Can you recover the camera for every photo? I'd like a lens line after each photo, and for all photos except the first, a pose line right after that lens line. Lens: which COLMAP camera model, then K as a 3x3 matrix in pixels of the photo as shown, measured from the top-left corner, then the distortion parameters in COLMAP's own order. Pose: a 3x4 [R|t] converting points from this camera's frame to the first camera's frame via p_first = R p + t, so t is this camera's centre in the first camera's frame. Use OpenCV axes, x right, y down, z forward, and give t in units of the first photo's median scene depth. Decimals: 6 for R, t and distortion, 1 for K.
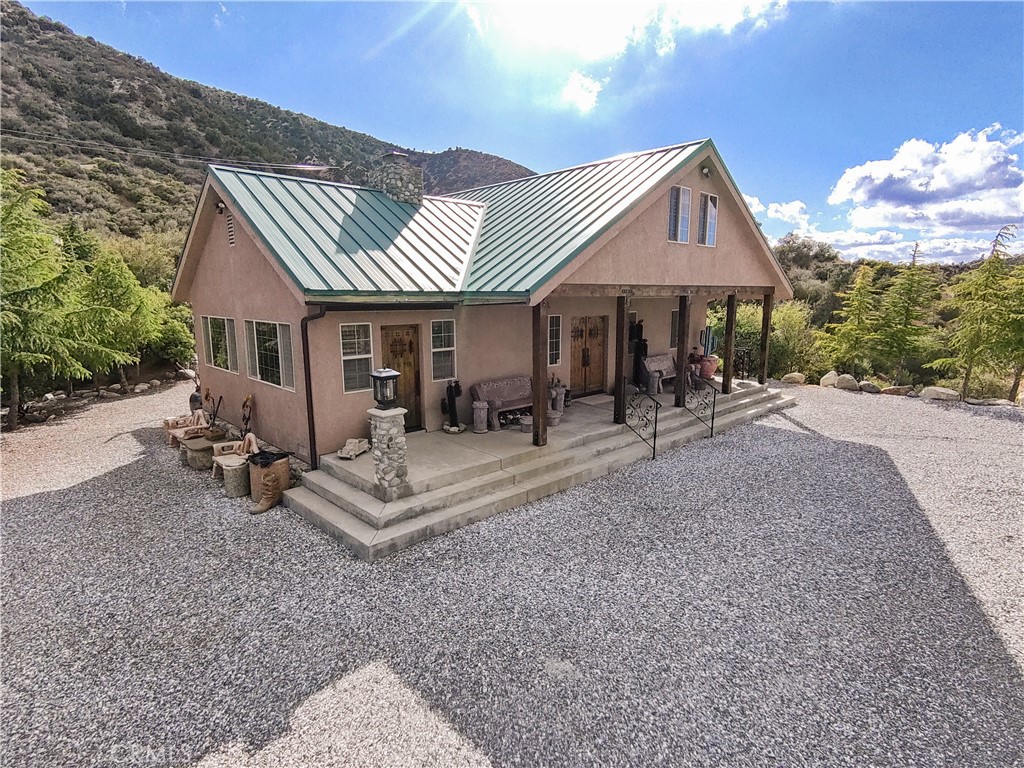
lens RADIAL K [[544.9, 0, 511.5], [0, 544.9, 383.2], [0, 0, 1]] dist [0.002003, 0.000685]
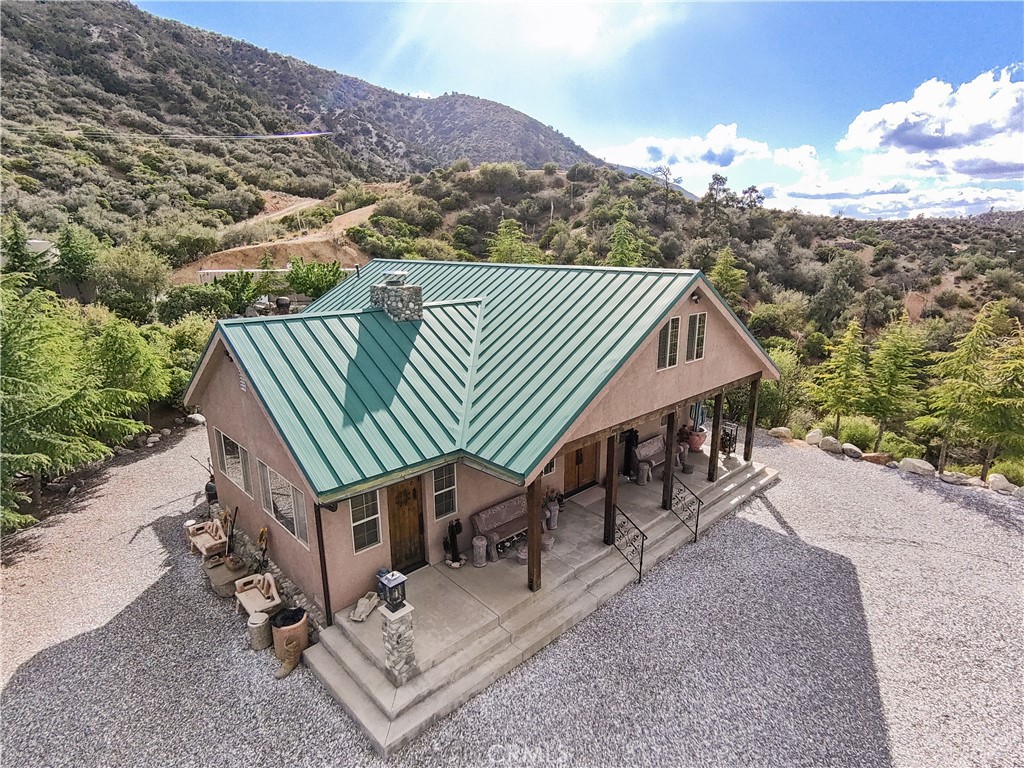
lens RADIAL K [[544.9, 0, 510.6], [0, 544.9, 384.9], [0, 0, 1]] dist [0.002003, 0.000685]
pose [[1.000000, -0.000871, 0.000068, 0.003769], [0.000862, 0.995926, 0.090165, -0.309480], [-0.000146, -0.090165, 0.995927, -0.042285]]
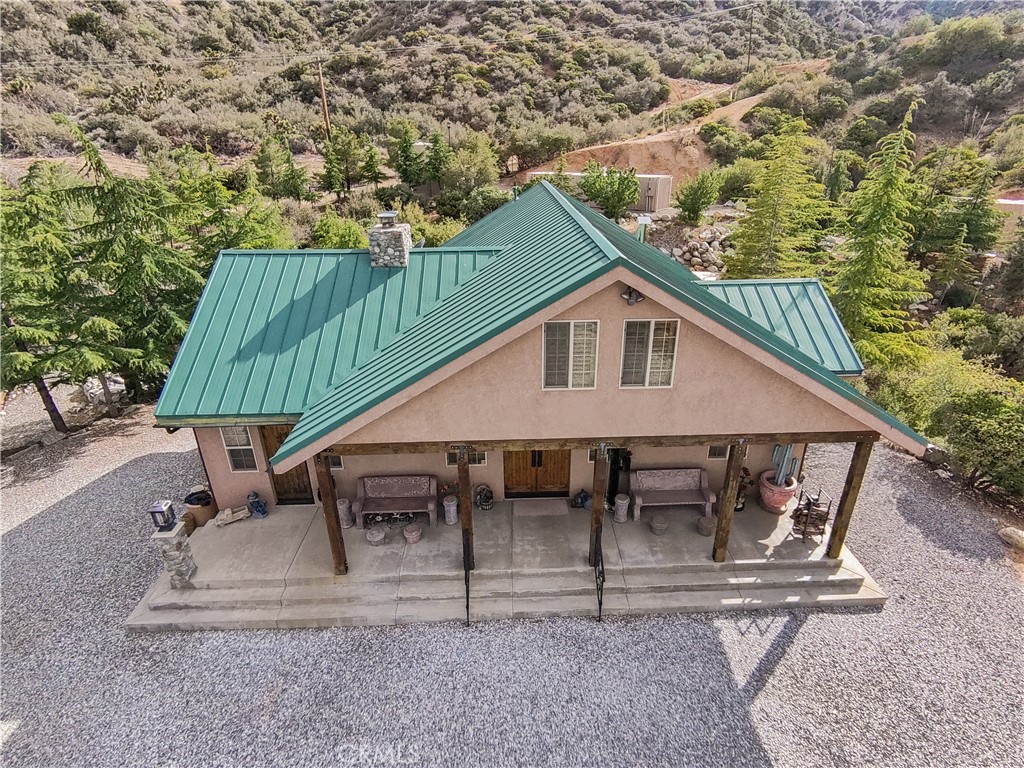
lens RADIAL K [[544.9, 0, 528.3], [0, 544.9, 381.3], [0, 0, 1]] dist [0.002003, 0.000685]
pose [[0.753168, 0.271138, -0.599352, 0.676860], [-0.103538, 0.948611, 0.299027, -0.467569], [0.649630, -0.163162, 0.742536, 0.396759]]
